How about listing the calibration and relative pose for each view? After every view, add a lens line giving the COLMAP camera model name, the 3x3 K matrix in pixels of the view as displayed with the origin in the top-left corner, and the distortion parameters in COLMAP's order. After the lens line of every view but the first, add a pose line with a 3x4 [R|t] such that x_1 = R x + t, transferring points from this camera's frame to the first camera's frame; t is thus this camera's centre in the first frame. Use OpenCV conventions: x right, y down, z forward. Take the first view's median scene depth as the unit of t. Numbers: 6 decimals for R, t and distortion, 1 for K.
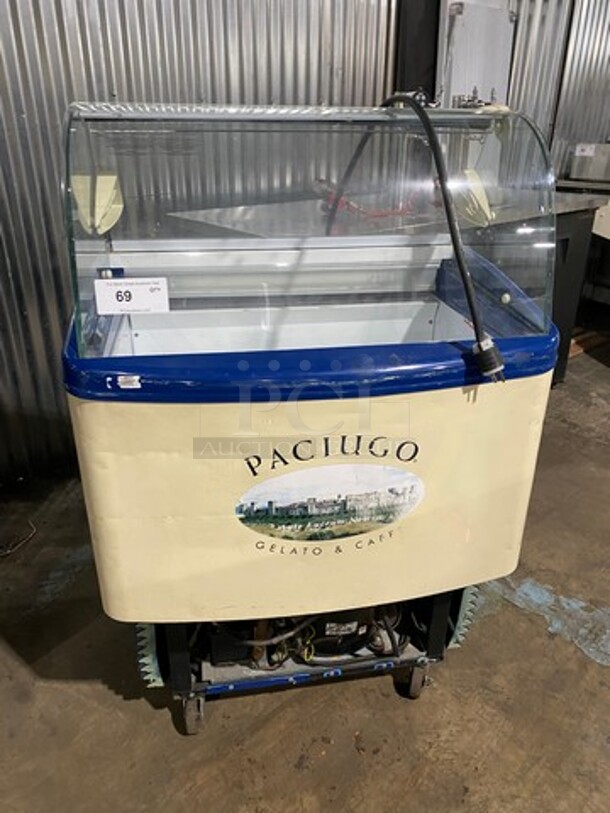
lens RADIAL K [[614.1, 0, 305.0], [0, 614.1, 406.5], [0, 0, 1]] dist [0.053252, -0.009874]
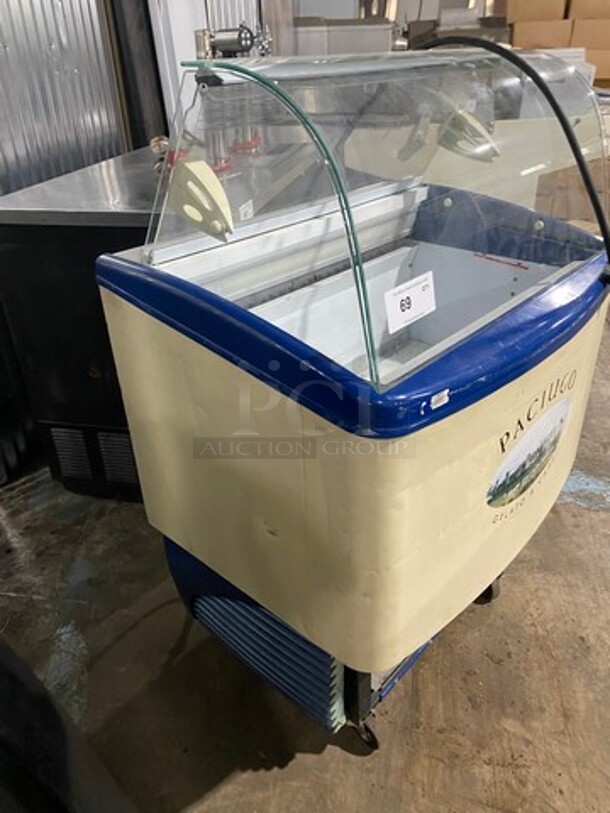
lens RADIAL K [[622.2, 0, 300.3], [0, 622.2, 406.4], [0, 0, 1]] dist [0.036200, -0.004357]
pose [[0.784846, -0.340509, 0.517755, -0.617902], [0.296951, 0.939987, 0.168058, -0.162507], [-0.543908, 0.021848, 0.838860, 0.266109]]
